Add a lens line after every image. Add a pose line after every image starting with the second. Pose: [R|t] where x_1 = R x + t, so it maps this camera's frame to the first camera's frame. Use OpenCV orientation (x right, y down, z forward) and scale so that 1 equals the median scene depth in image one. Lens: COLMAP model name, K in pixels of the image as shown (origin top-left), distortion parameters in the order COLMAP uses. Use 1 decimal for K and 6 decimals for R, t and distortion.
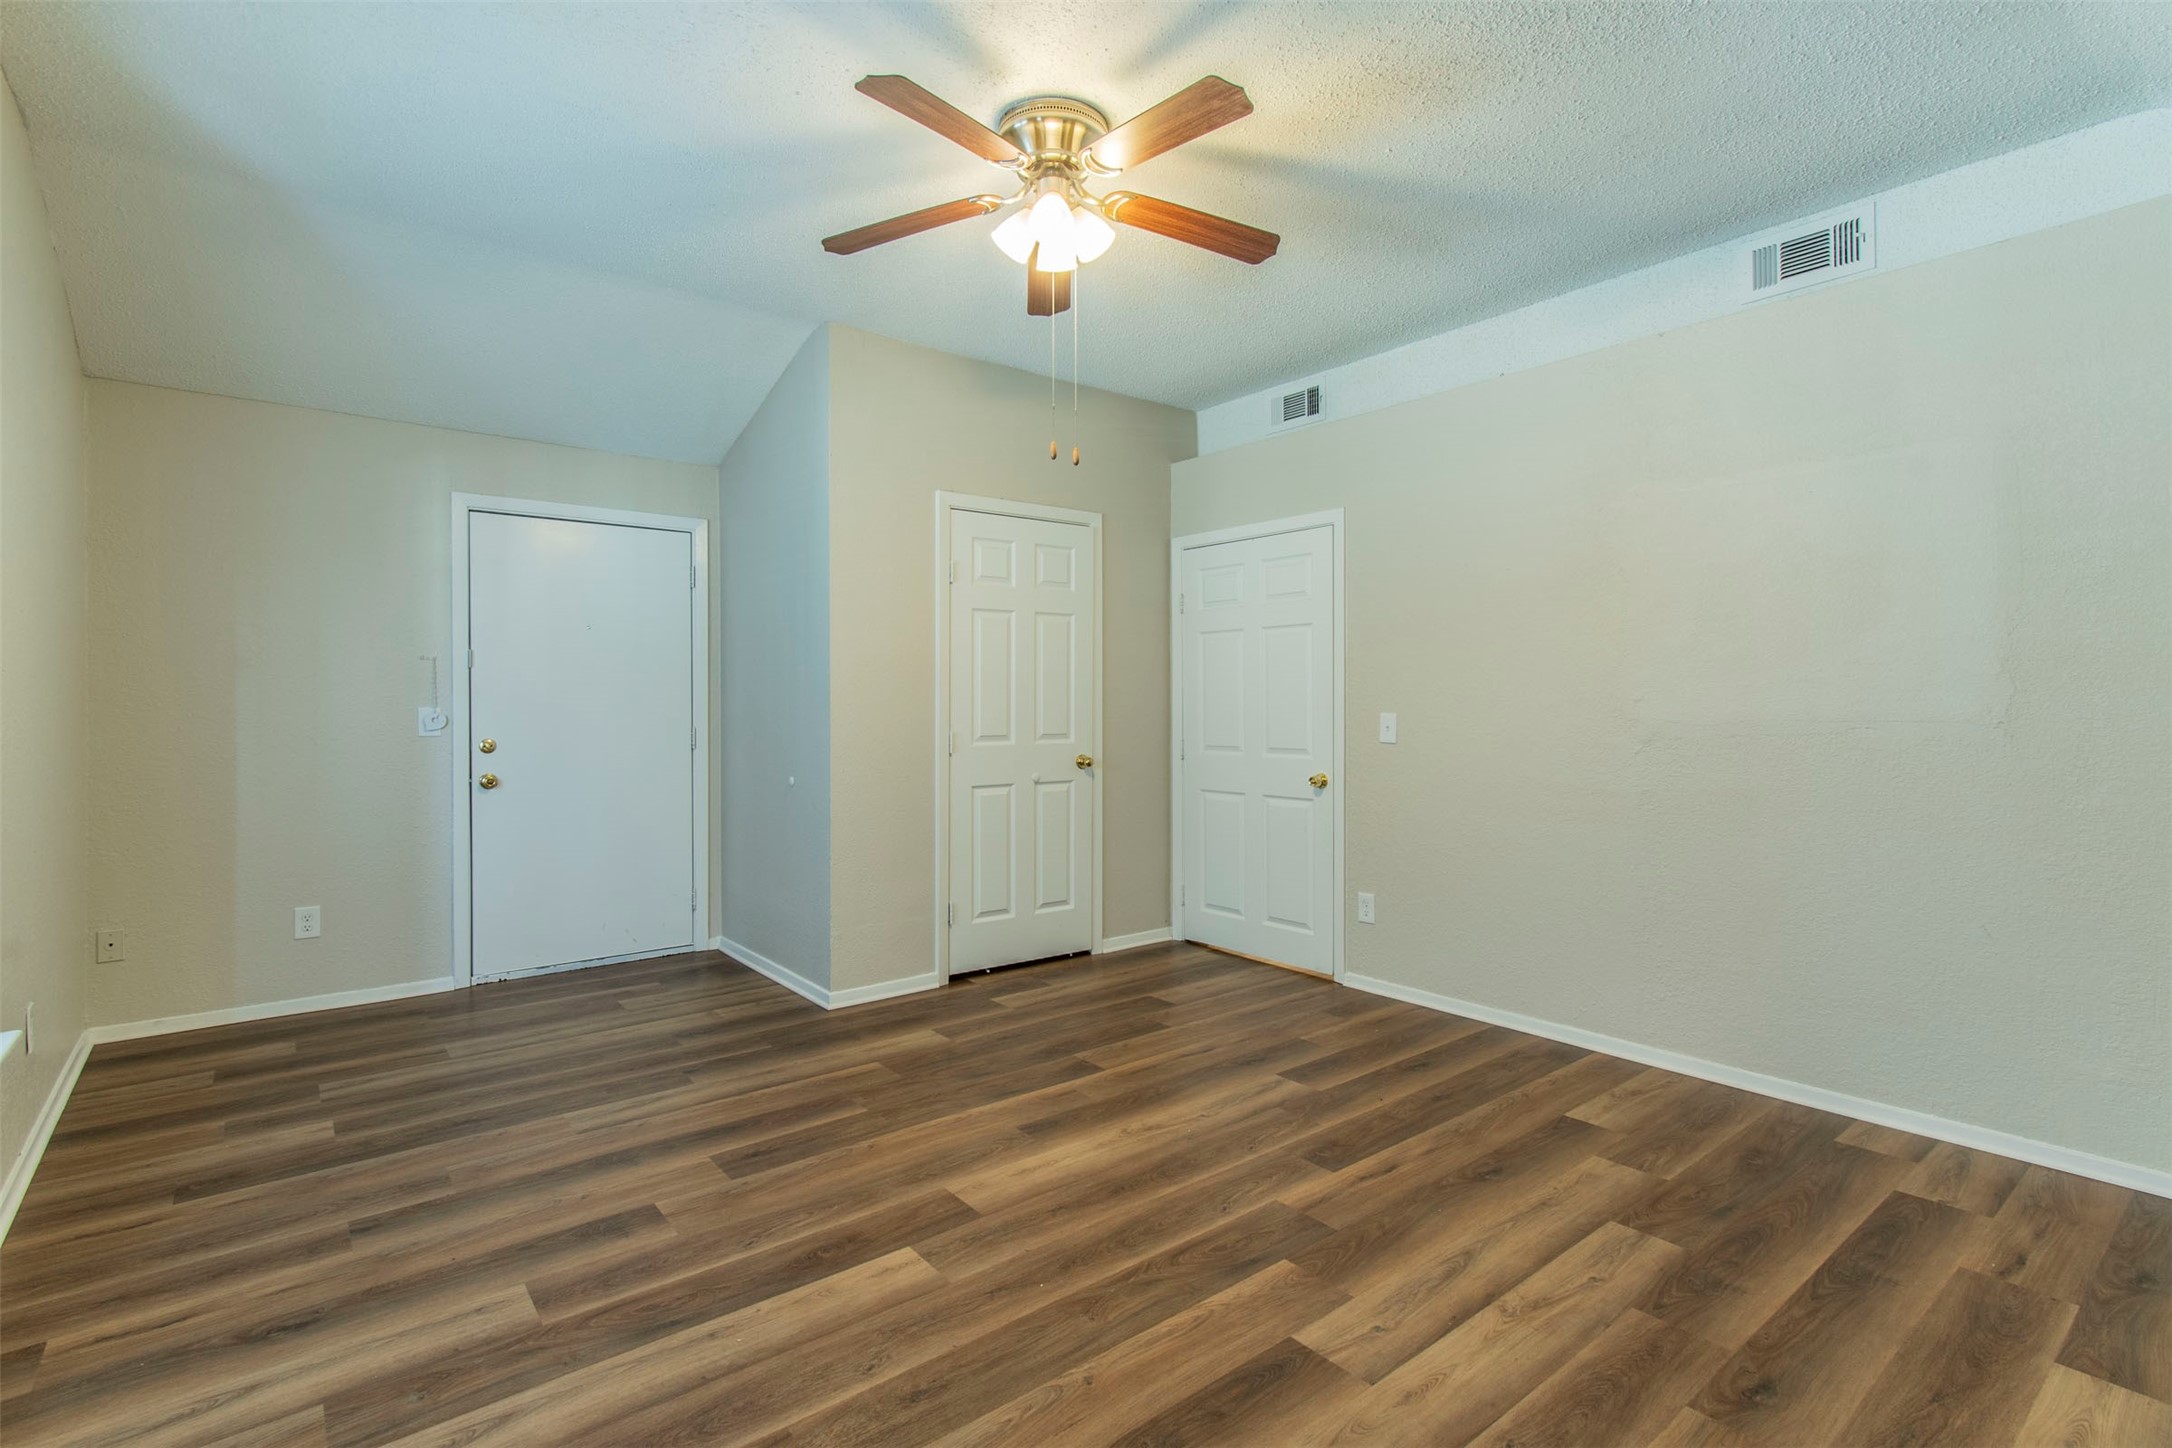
lens RADIAL K [[990.6, 0, 1094.9], [0, 990.6, 704.0], [0, 0, 1]] dist [0.004008, 0.001256]
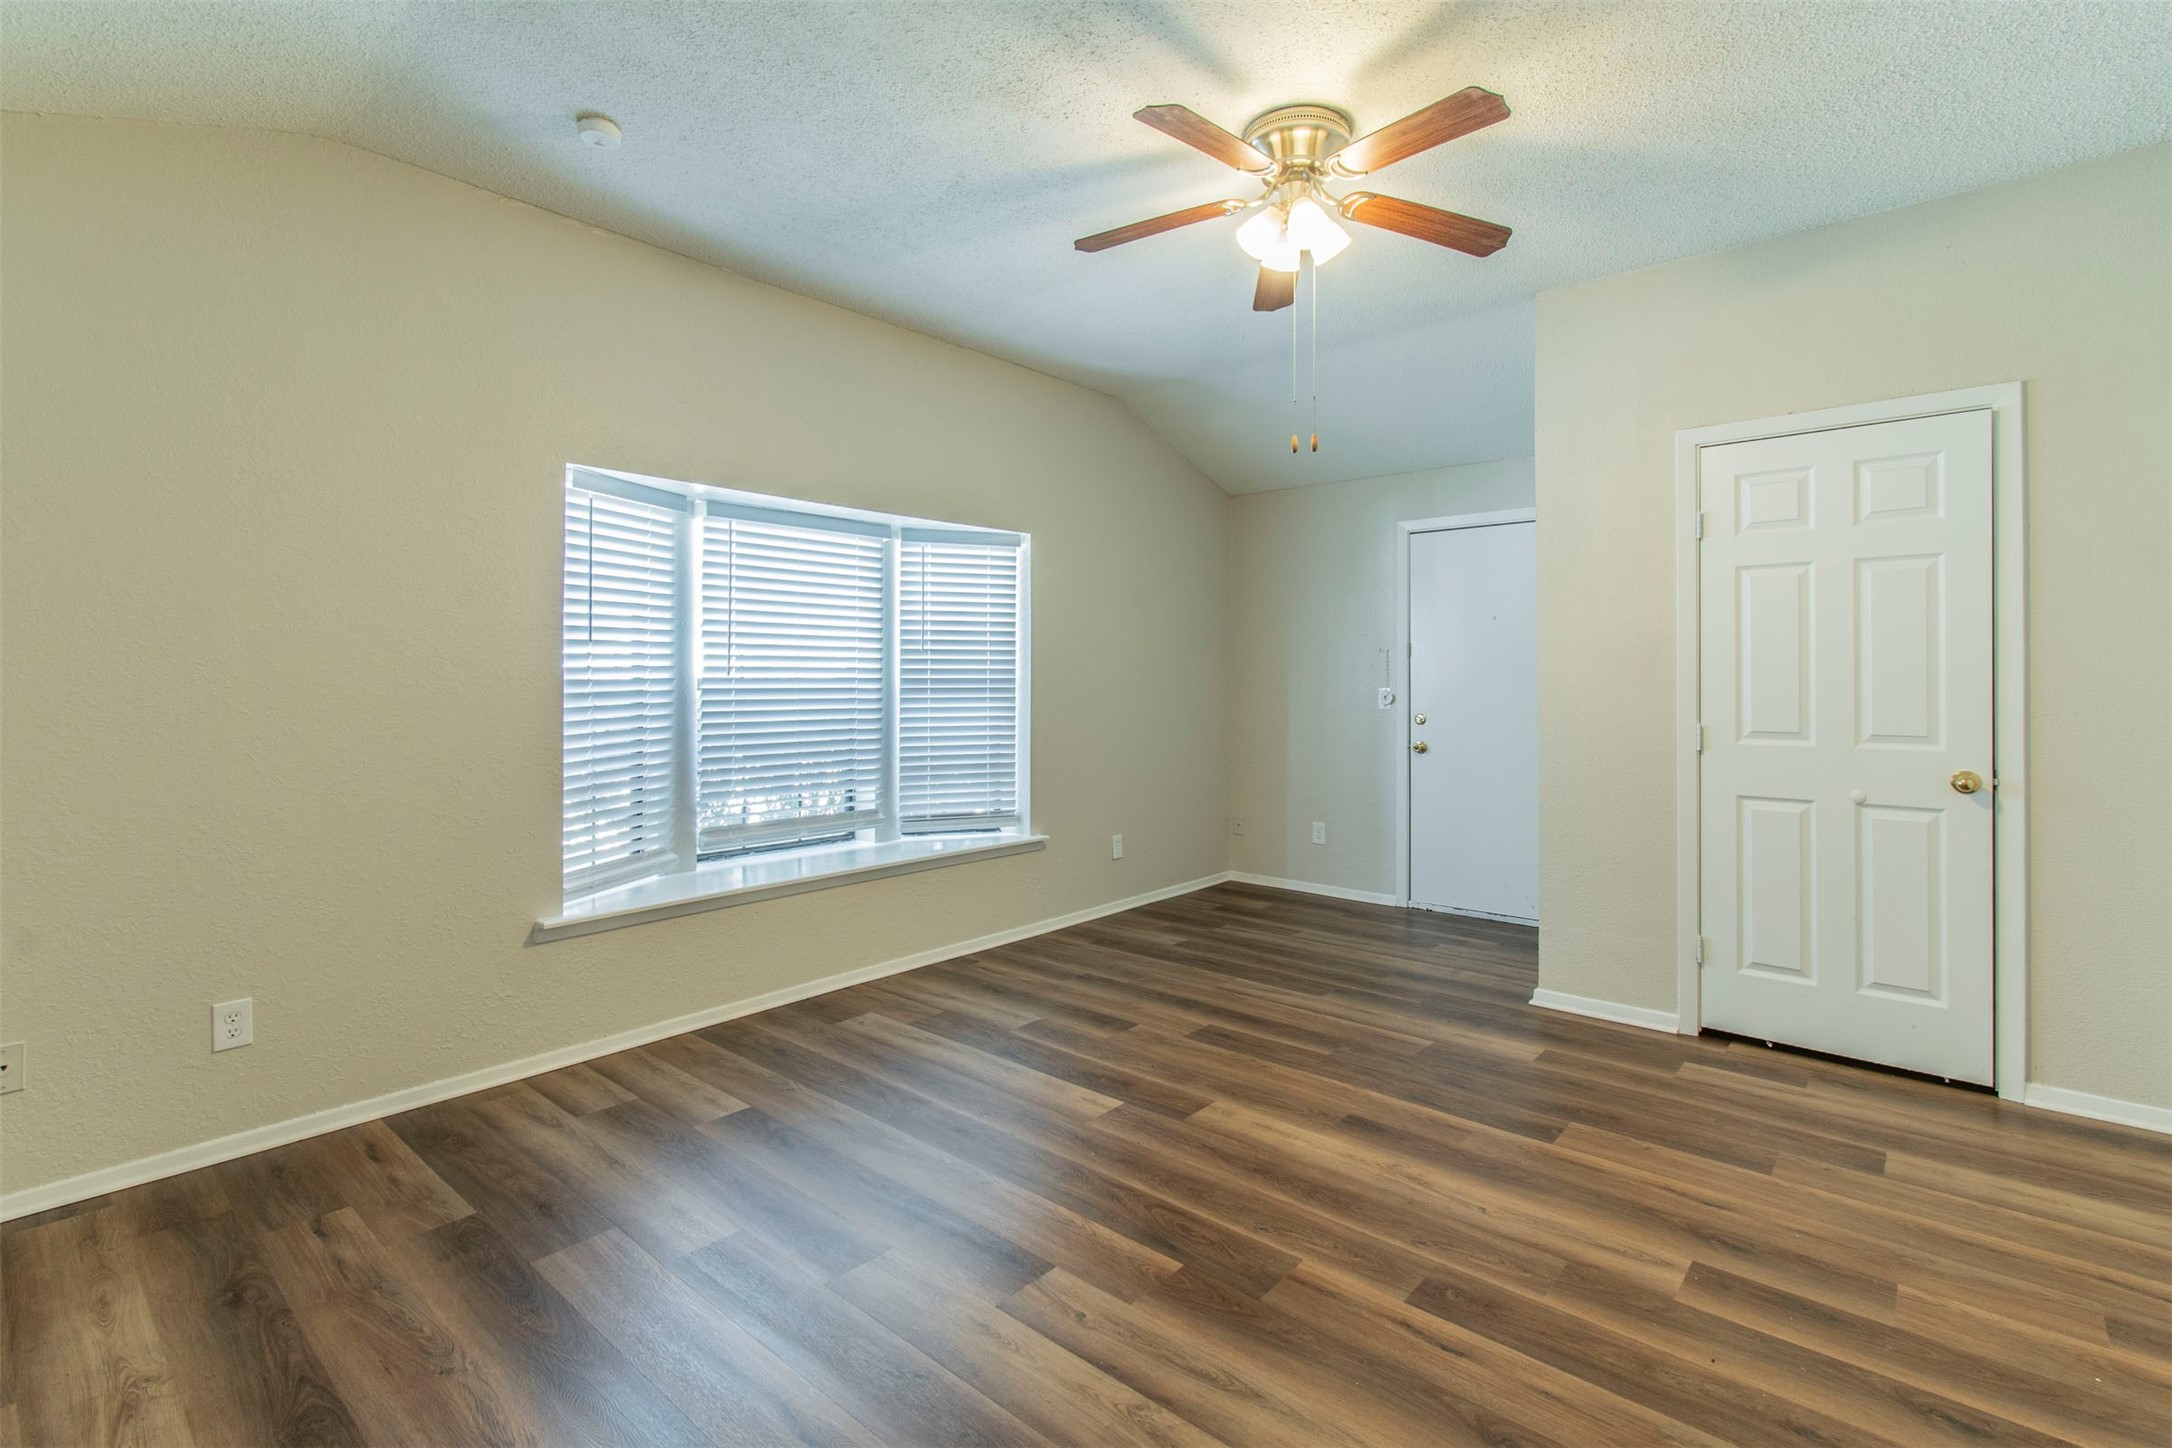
lens RADIAL K [[990.6, 0, 1078.9], [0, 990.6, 707.4], [0, 0, 1]] dist [0.004008, 0.001256]
pose [[0.183023, 0.027102, -0.982735, 0.798370], [-0.001317, 0.999626, 0.027323, -0.010640], [0.983108, -0.003706, 0.182990, 0.516808]]
